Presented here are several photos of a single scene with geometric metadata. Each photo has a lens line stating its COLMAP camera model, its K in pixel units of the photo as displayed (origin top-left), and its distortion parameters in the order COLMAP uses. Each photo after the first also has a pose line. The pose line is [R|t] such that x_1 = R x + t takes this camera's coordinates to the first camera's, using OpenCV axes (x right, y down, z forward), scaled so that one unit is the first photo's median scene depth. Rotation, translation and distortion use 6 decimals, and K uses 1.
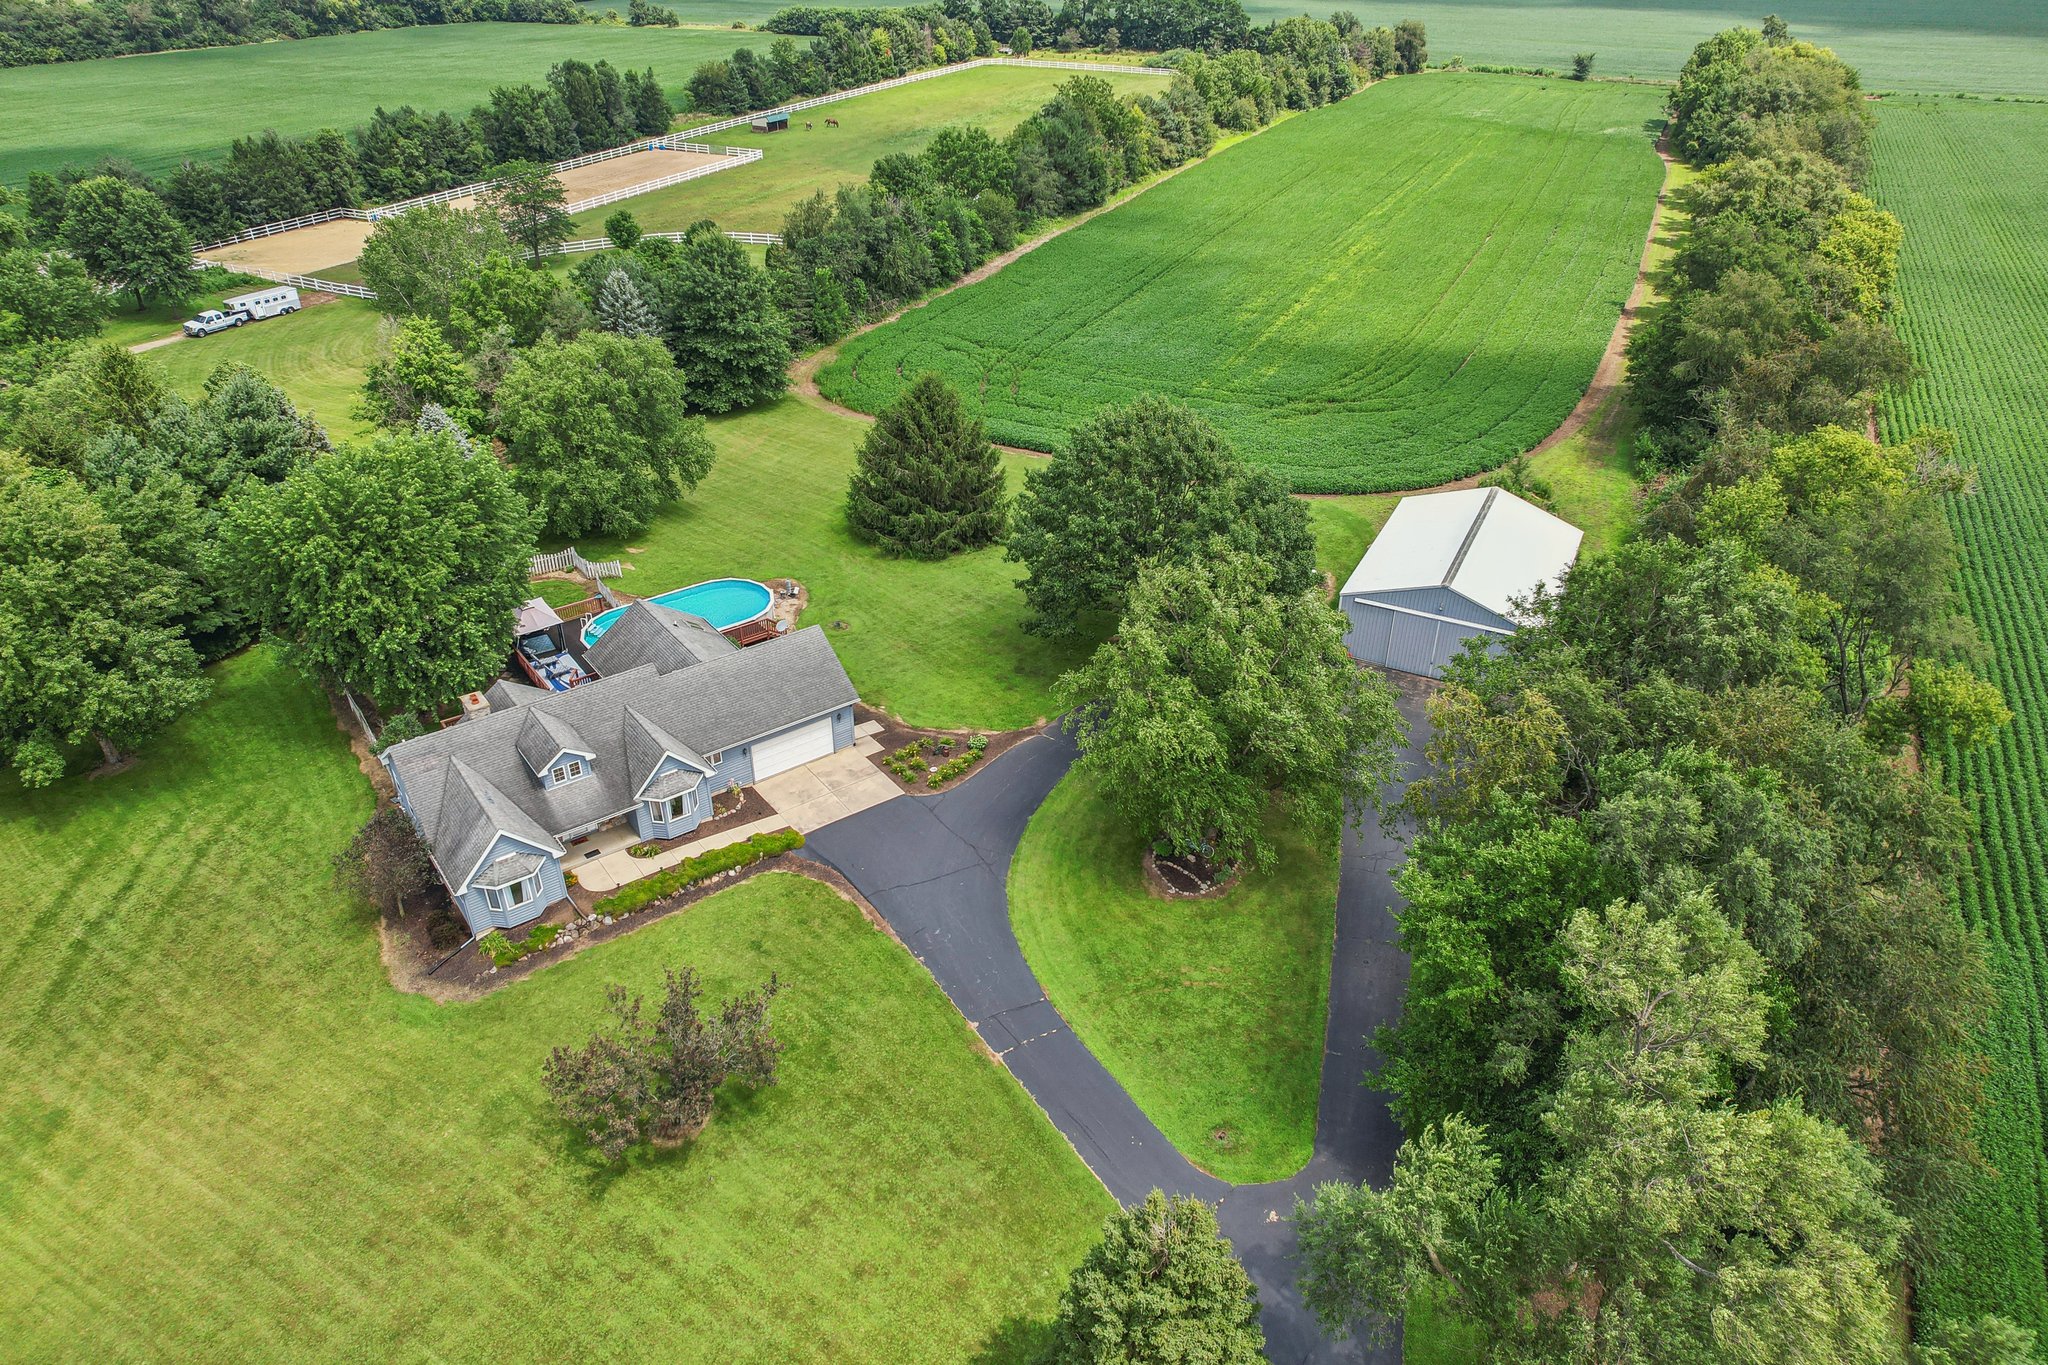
lens RADIAL K [[1232.7, 0, 990.4], [0, 1232.7, 681.3], [0, 0, 1]] dist [-0.043631, 0.000702]
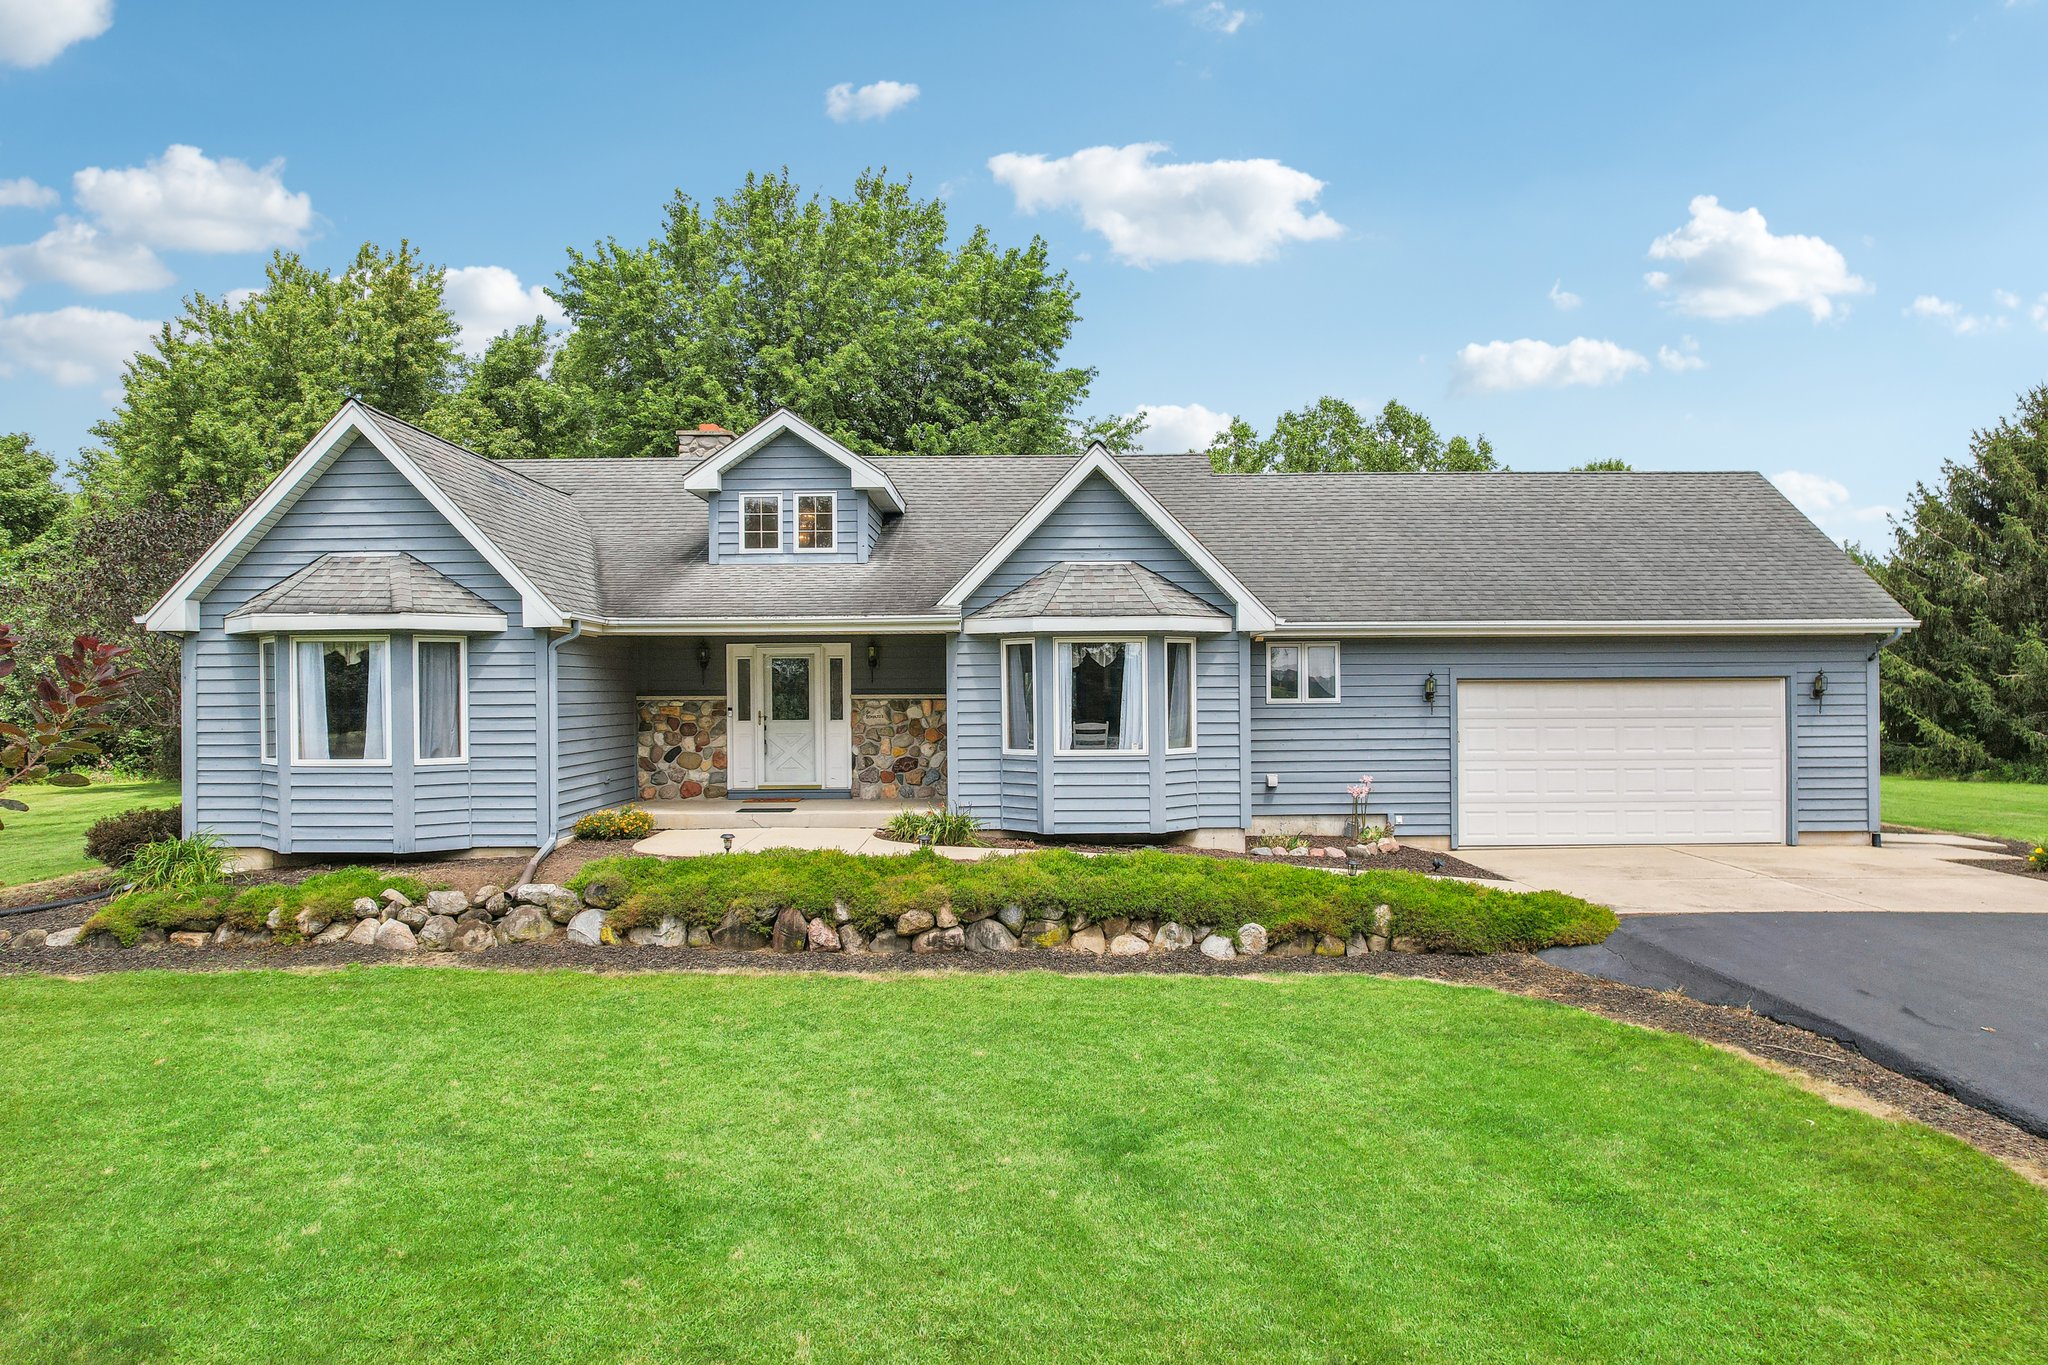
lens RADIAL K [[1340.5, 0, 1022.9], [0, 1340.5, 705.9], [0, 0, 1]] dist [-0.055448, 0.028458]
pose [[0.798317, -0.002030, -0.602234, -0.107585], [-0.291946, 0.873333, -0.389945, 0.229877], [0.526742, 0.487120, 0.696604, 0.854918]]
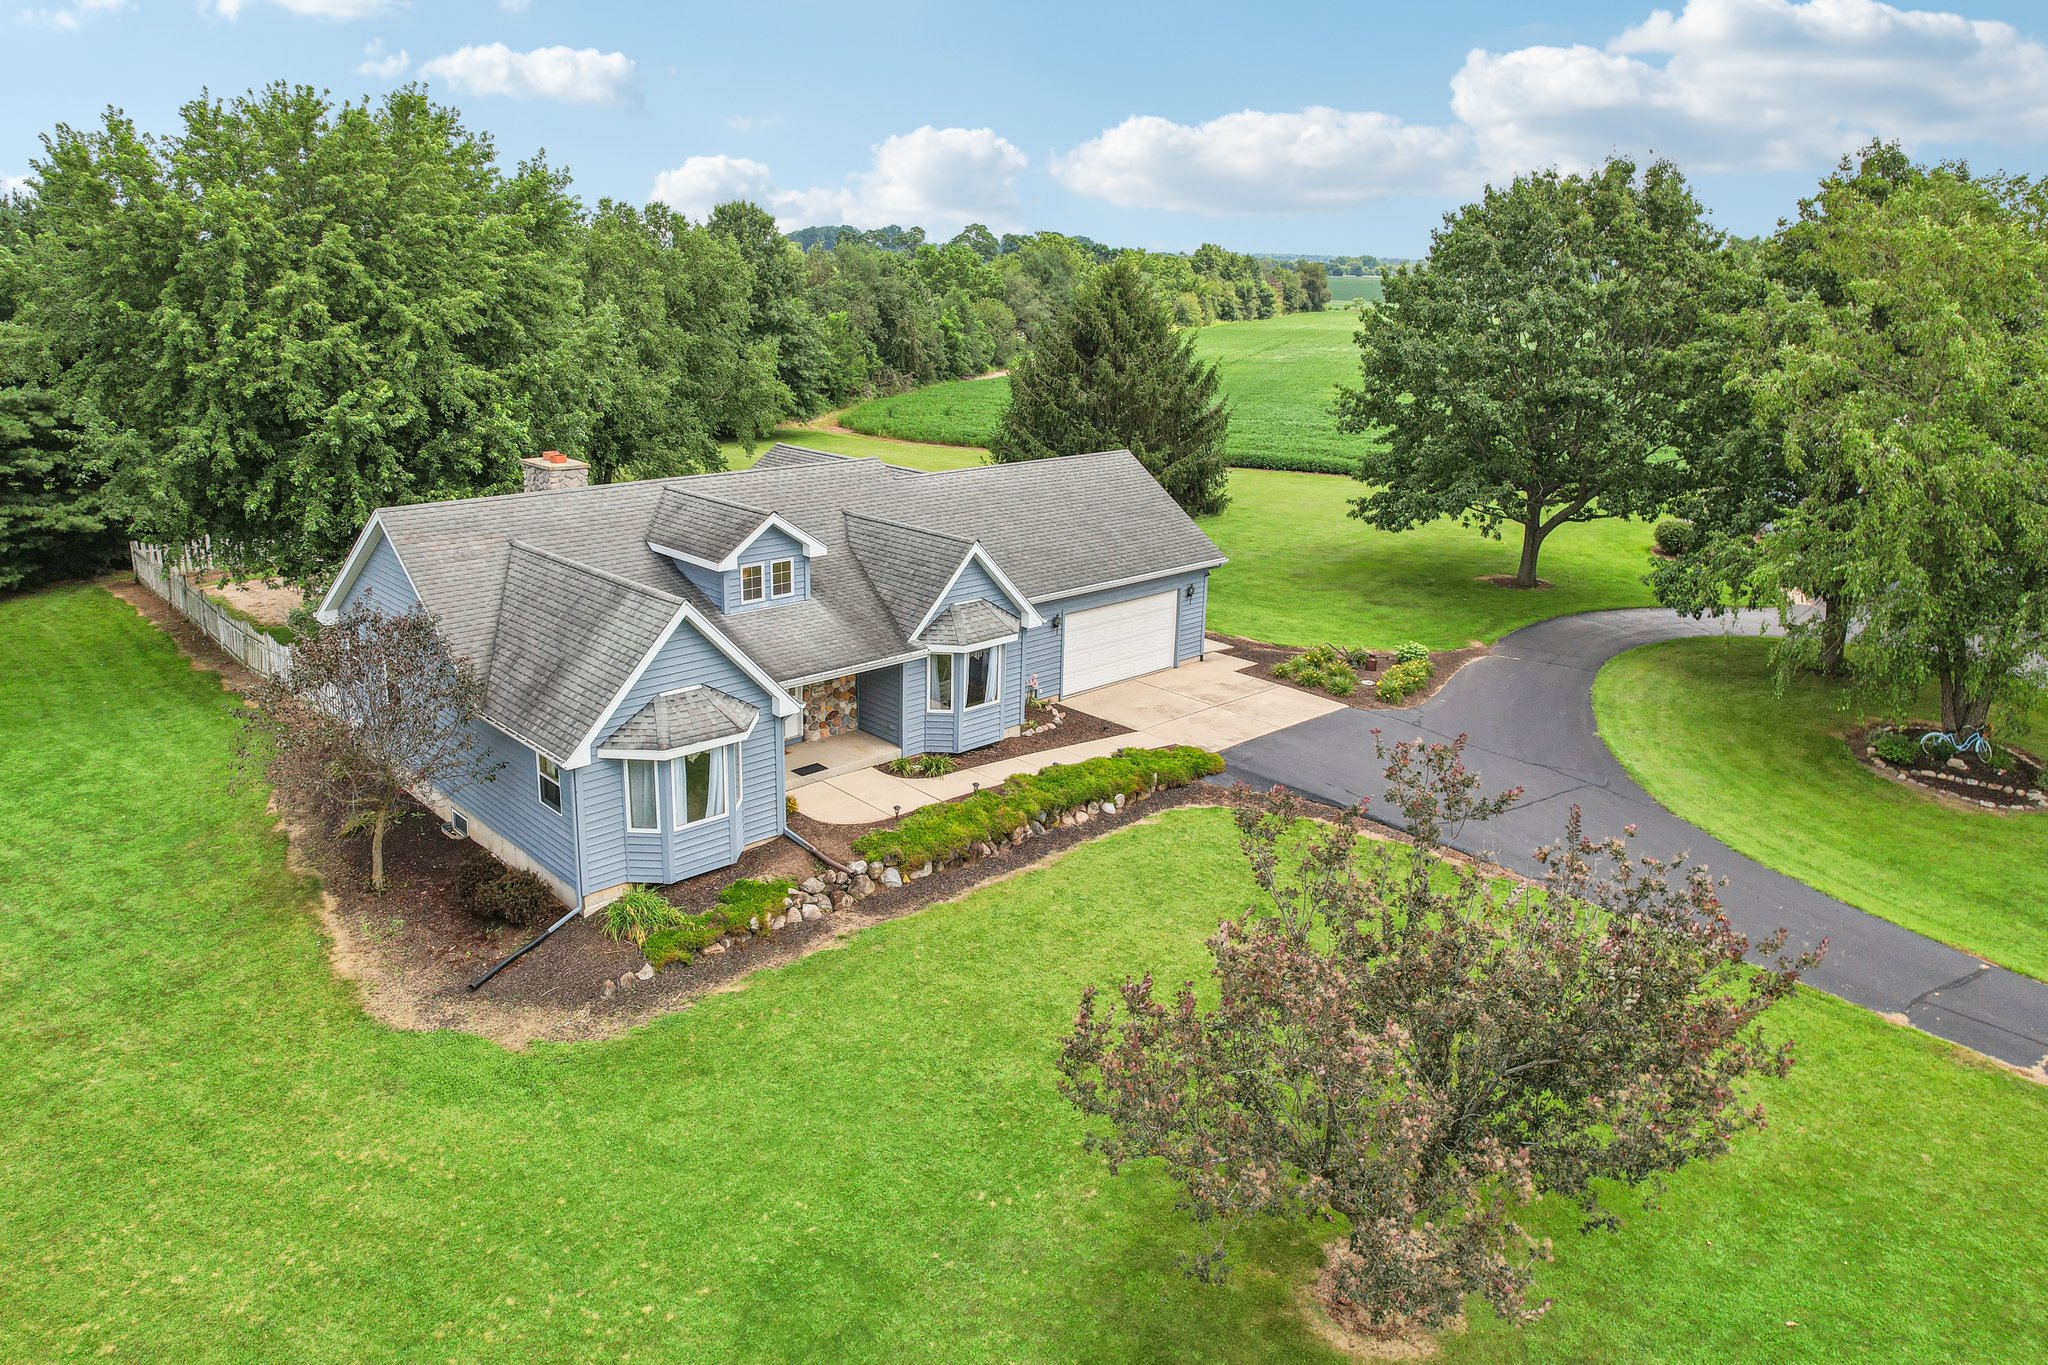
lens RADIAL K [[1361.6, 0, 1020.8], [0, 1361.6, 584.0], [0, 0, 1]] dist [-0.063051, 0.041068]
pose [[0.992758, -0.007765, 0.119878, -0.322288], [0.042241, 0.956745, -0.287845, 0.234240], [-0.112458, 0.290824, 0.950145, 0.519110]]
